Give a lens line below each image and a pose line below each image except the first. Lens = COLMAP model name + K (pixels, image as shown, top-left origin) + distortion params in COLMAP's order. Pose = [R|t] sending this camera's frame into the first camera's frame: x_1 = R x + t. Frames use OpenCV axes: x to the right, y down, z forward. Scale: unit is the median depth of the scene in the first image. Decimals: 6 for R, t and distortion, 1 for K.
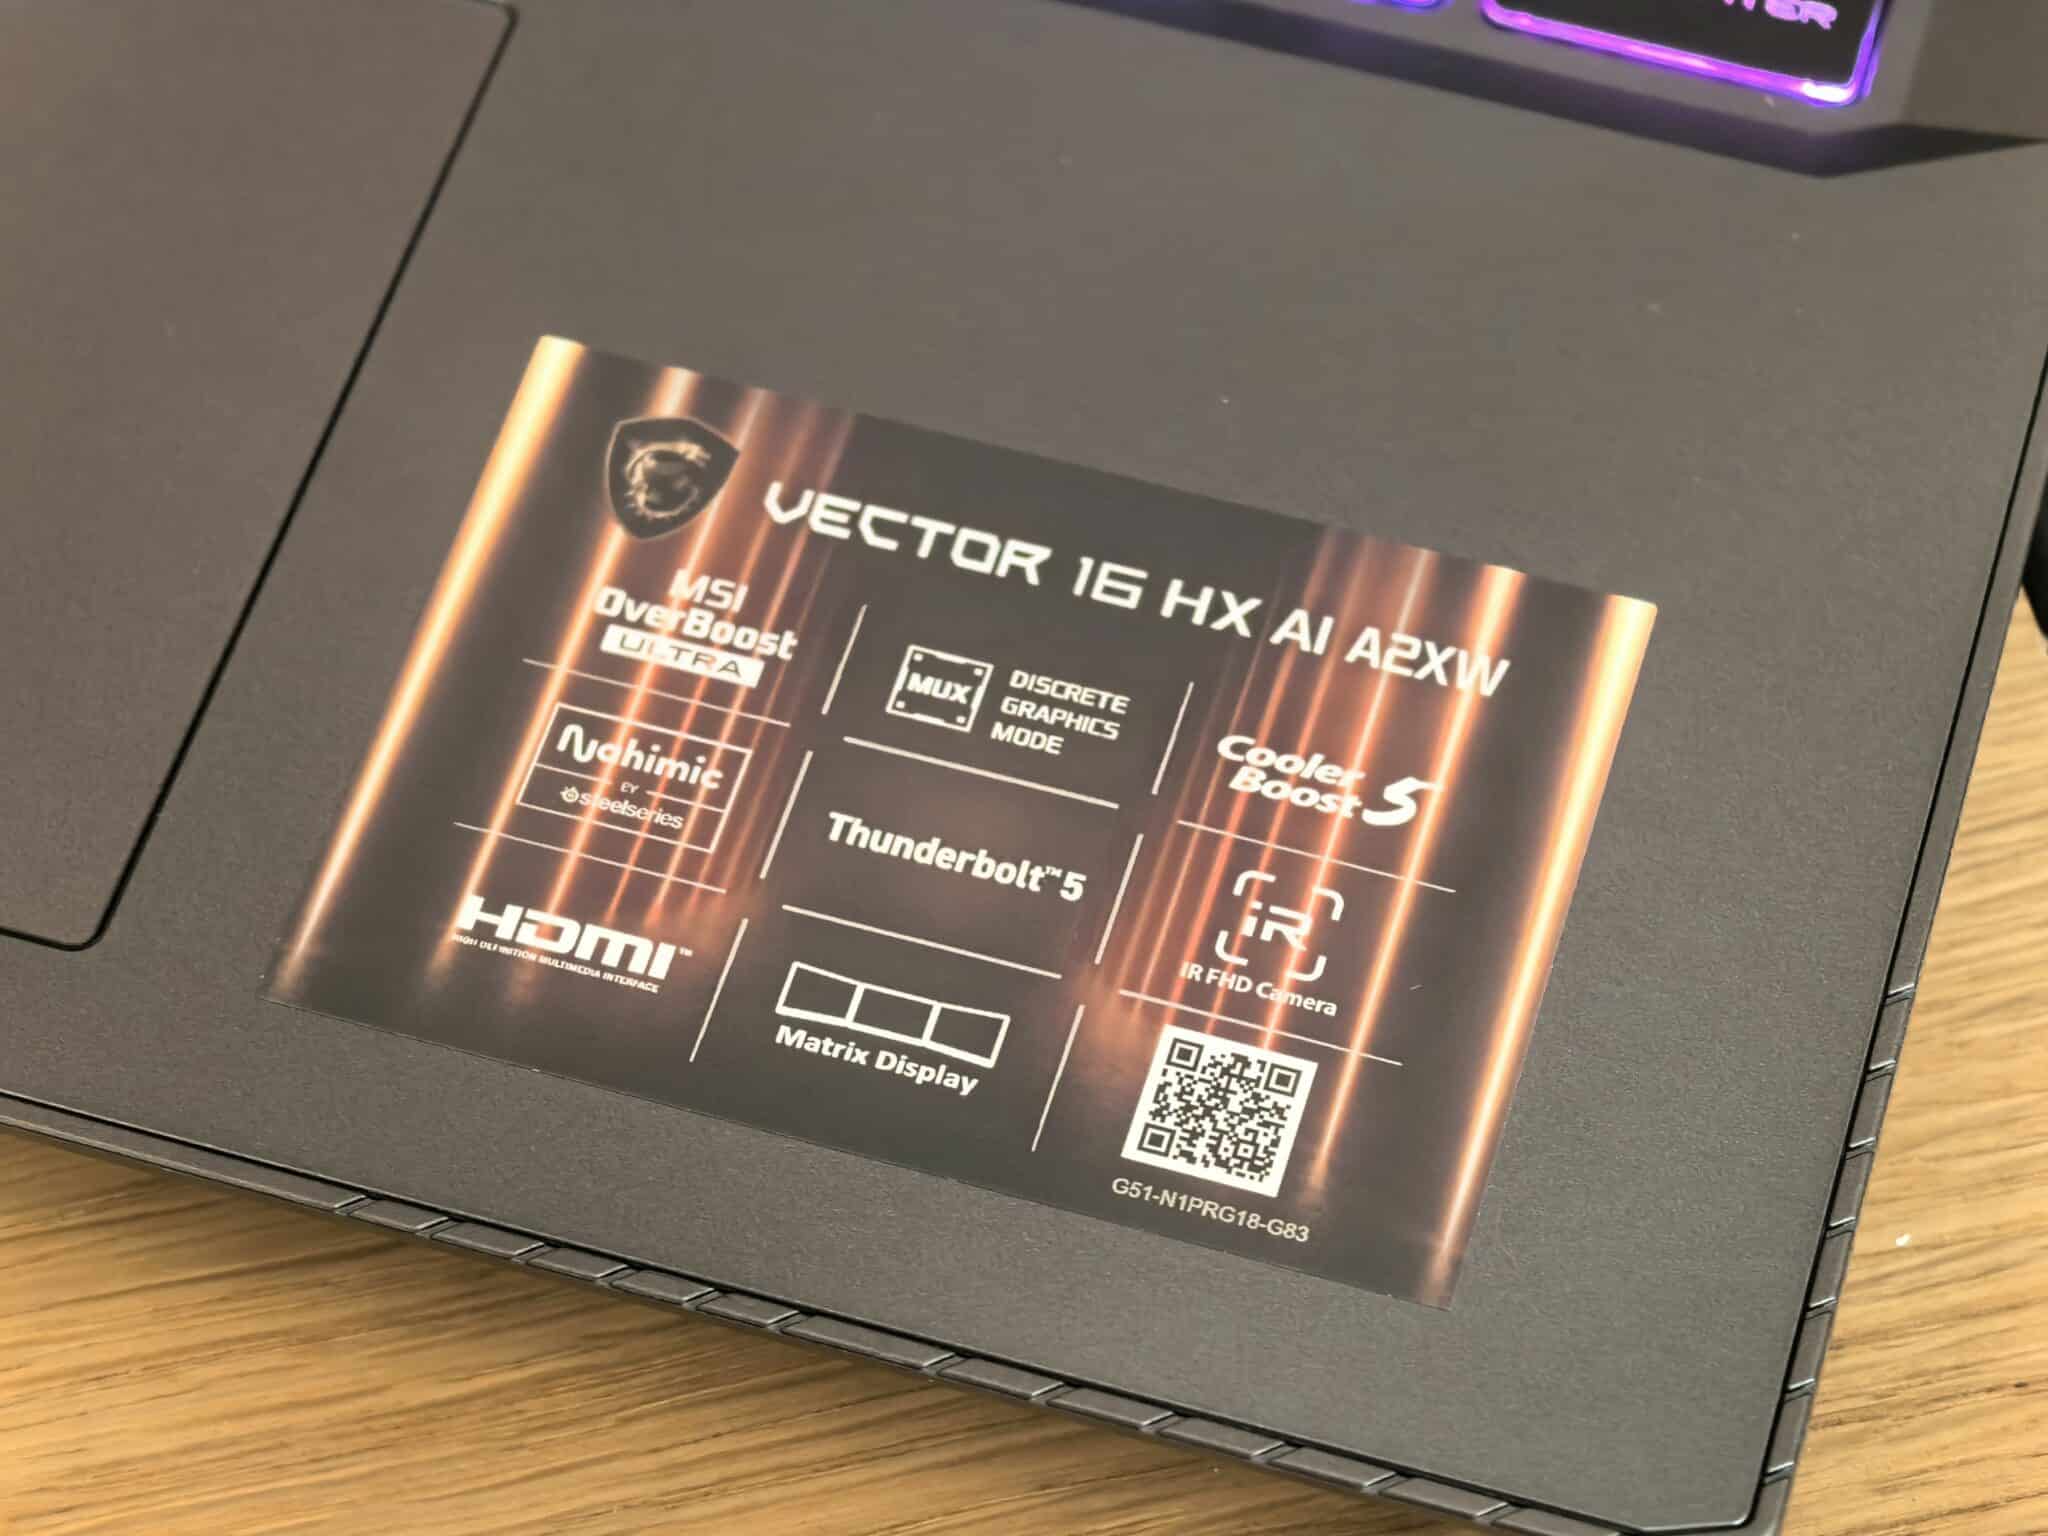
lens RADIAL K [[5701.9, 0, 1024.0], [0, 5701.9, 768.0], [0, 0, 1]] dist [0.082505, -1.432225]
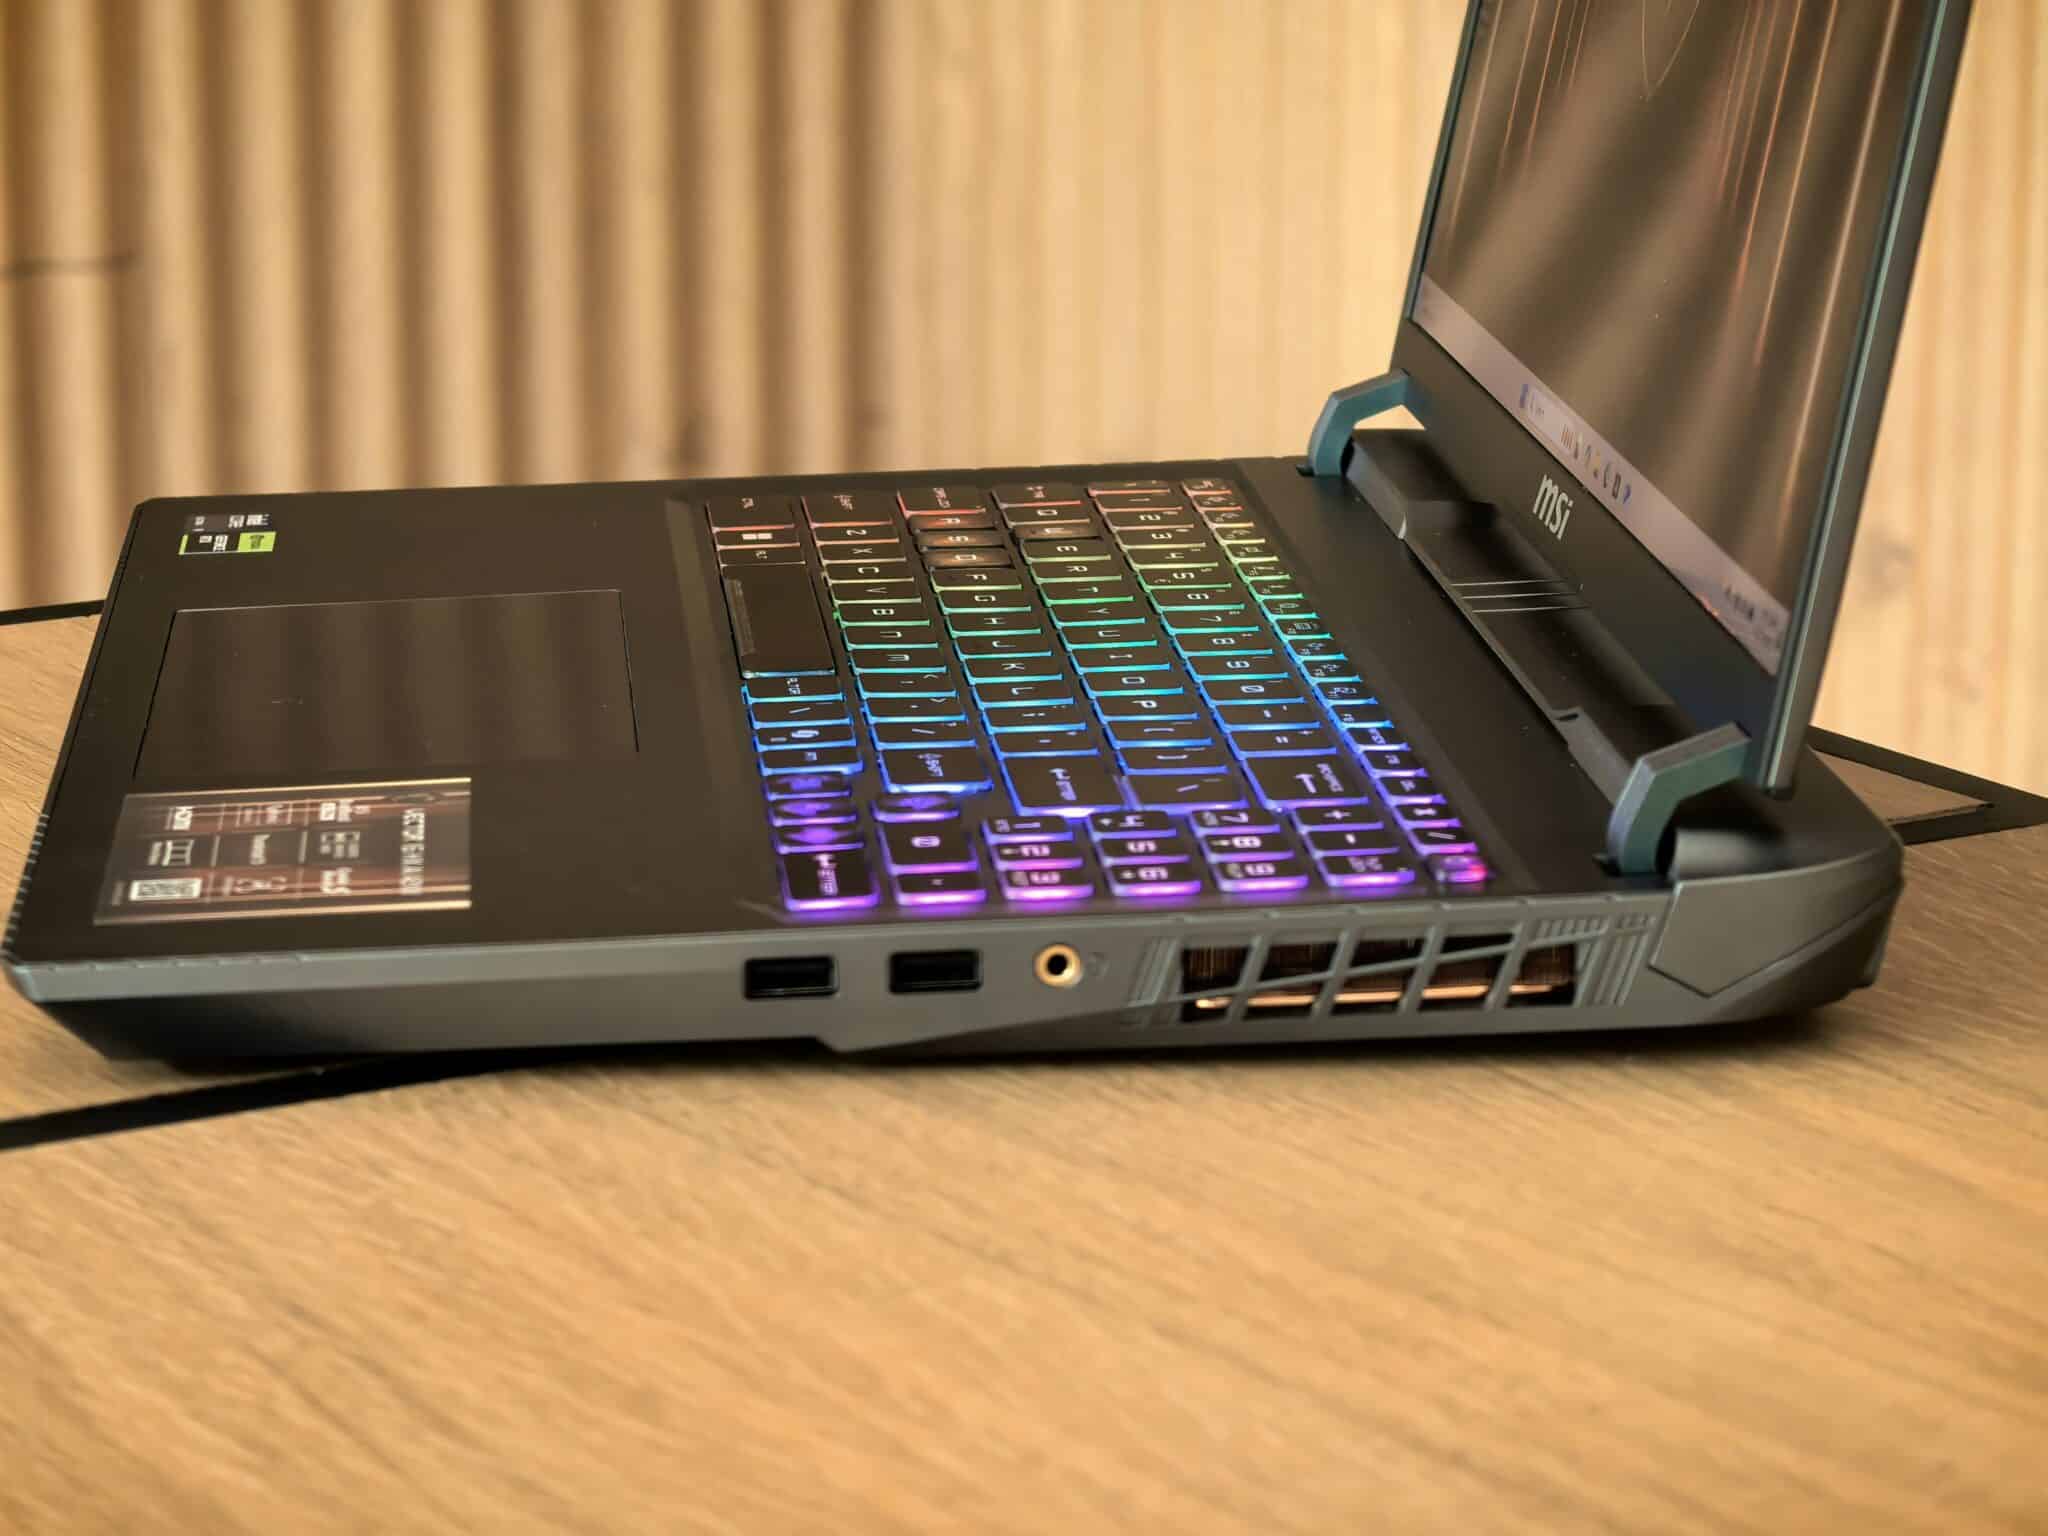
lens RADIAL K [[5701.9, 0, 1024.0], [0, 5701.9, 768.0], [0, 0, 1]] dist [0.082505, -1.432225]
pose [[0.381185, 0.227248, -0.896134, 2.203931], [-0.766343, 0.619863, -0.168787, 0.149982], [0.517124, 0.751085, 0.410432, 0.161063]]
